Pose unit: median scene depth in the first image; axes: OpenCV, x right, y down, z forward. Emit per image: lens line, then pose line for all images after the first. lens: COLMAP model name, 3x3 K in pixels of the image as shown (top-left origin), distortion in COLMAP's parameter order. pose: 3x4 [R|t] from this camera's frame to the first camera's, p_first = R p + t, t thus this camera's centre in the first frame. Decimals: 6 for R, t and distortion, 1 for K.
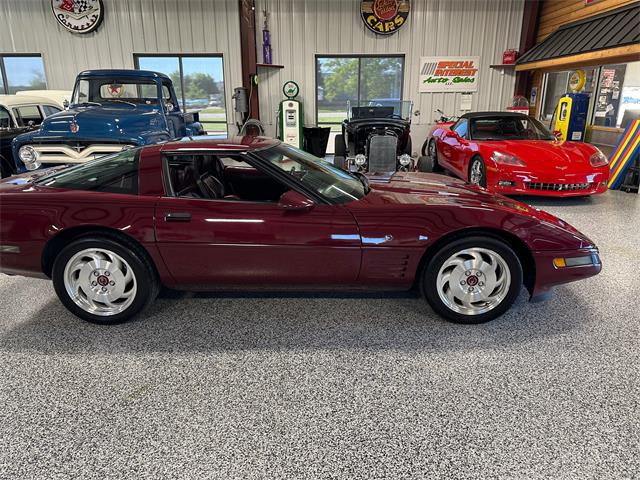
lens RADIAL K [[453.1, 0, 322.6], [0, 453.1, 243.7], [0, 0, 1]] dist [0.019130, -0.023918]
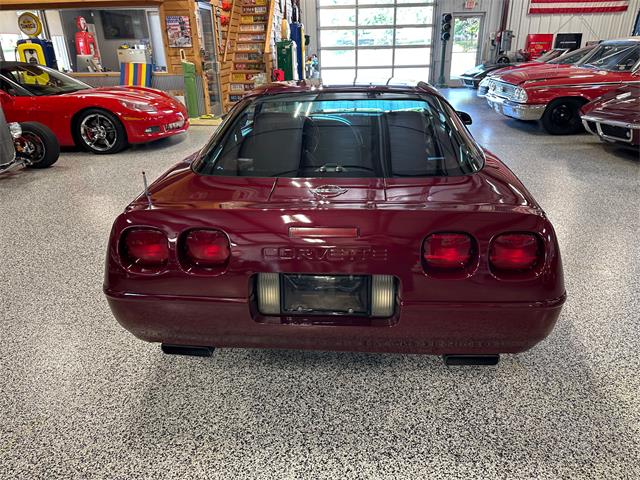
lens RADIAL K [[453.1, 0, 325.0], [0, 453.1, 237.1], [0, 0, 1]] dist [0.019130, -0.023918]
pose [[0.057471, -0.385928, 0.920737, -0.325820], [0.313955, 0.882458, 0.350286, -0.086360], [-0.947697, 0.268939, 0.171880, 0.297092]]
